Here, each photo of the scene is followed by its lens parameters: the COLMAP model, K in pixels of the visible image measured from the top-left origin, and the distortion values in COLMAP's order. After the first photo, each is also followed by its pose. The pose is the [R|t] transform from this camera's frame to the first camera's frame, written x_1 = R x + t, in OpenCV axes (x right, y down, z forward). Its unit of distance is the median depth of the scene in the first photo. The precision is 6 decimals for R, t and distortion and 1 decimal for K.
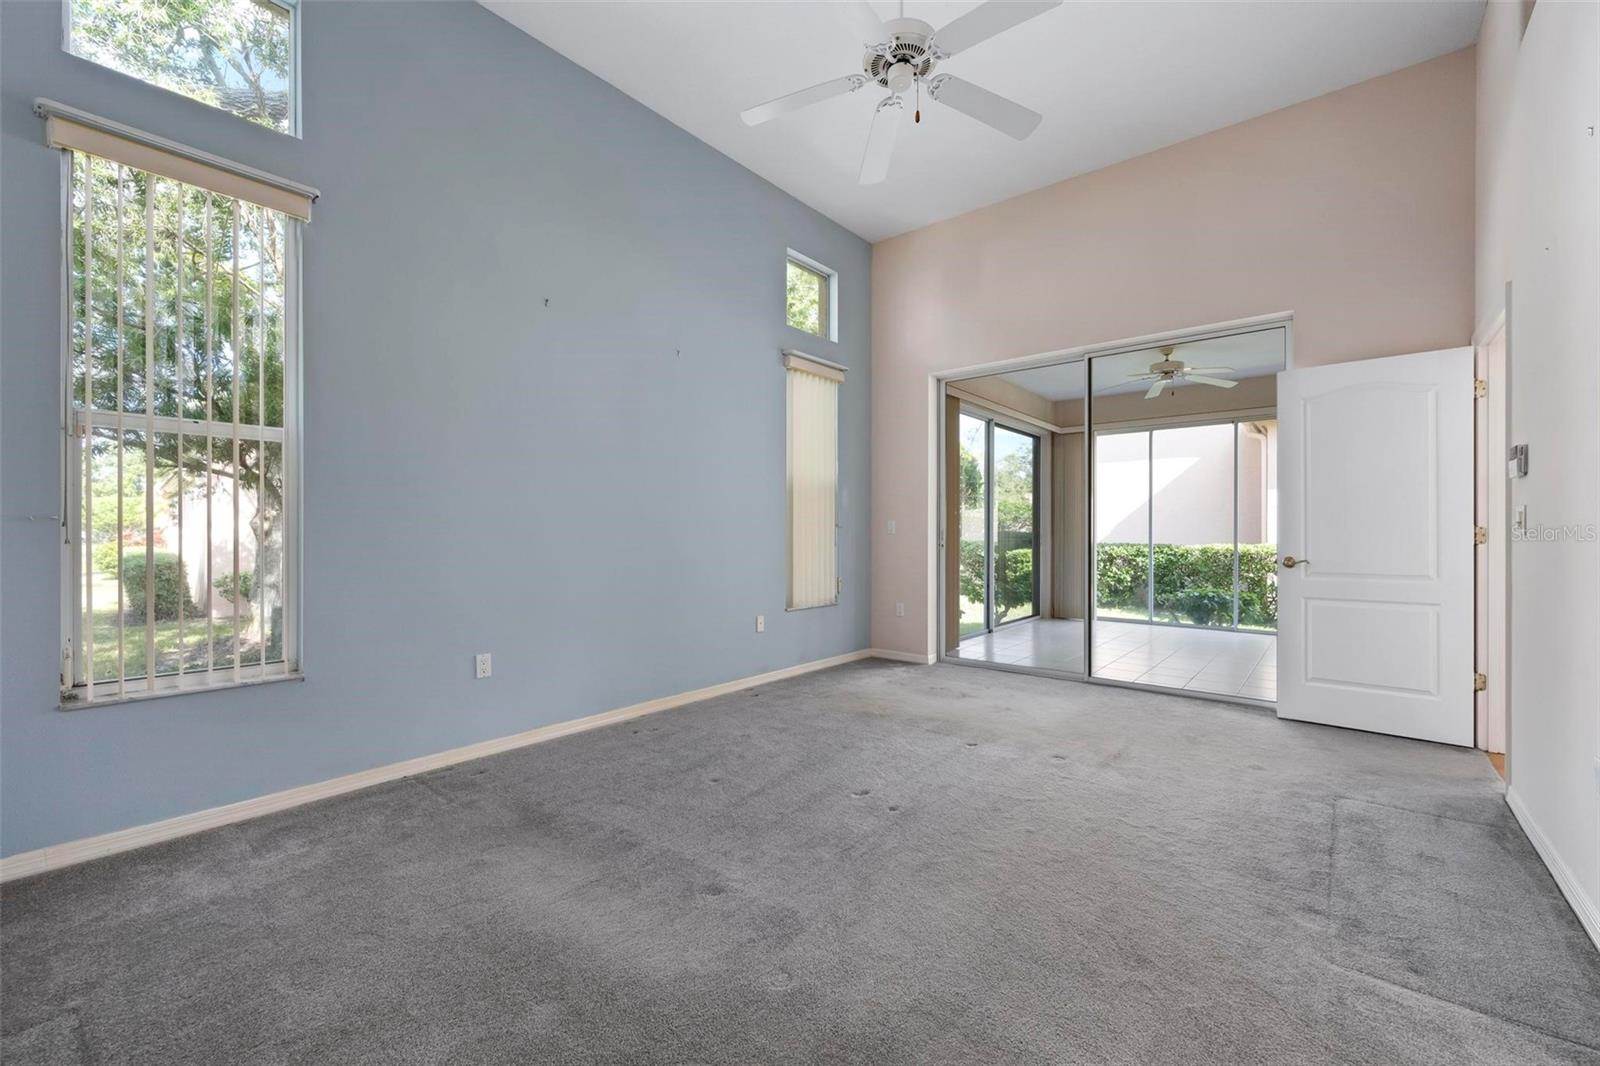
lens RADIAL K [[647.6, 0, 805.7], [0, 647.6, 531.4], [0, 0, 1]] dist [-0.000793, -0.000016]
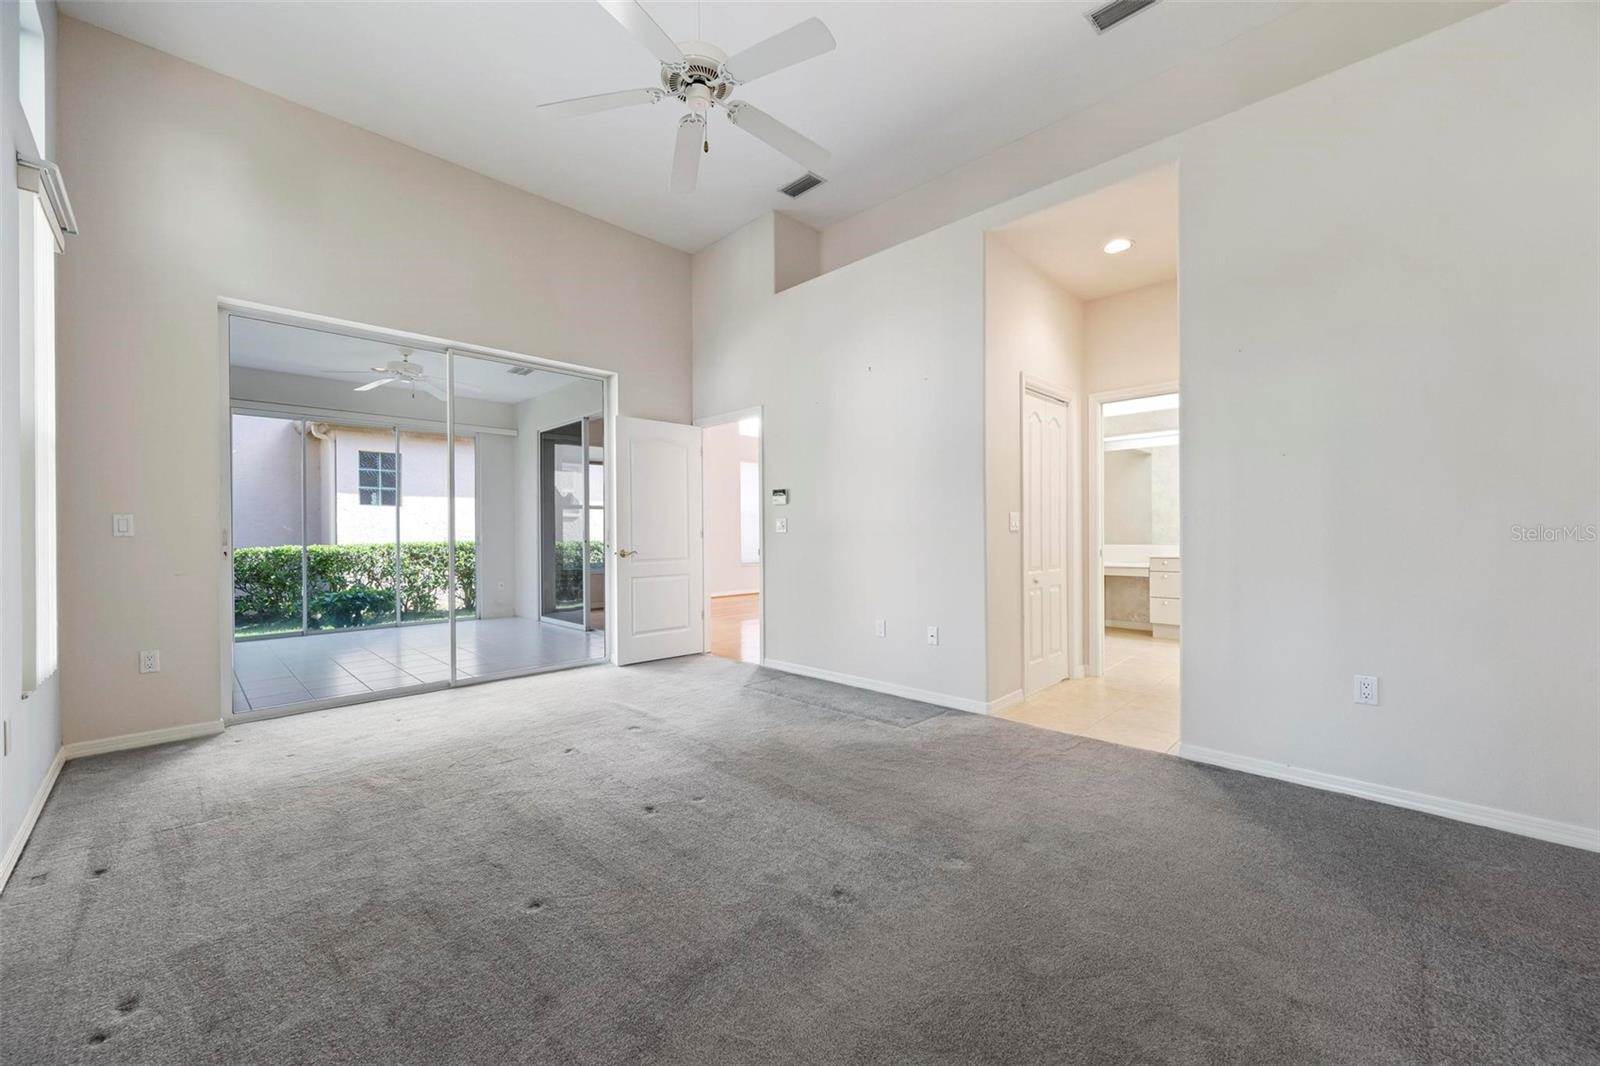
lens RADIAL K [[622.3, 0, 800.0], [0, 622.3, 533.0], [0, 0, 1]] dist [-0.000293, 0.000023]
pose [[0.096123, -0.005828, 0.995352, -0.776224], [0.004961, 0.999973, 0.005376, -0.000519], [-0.995357, 0.004421, 0.096150, 0.685172]]
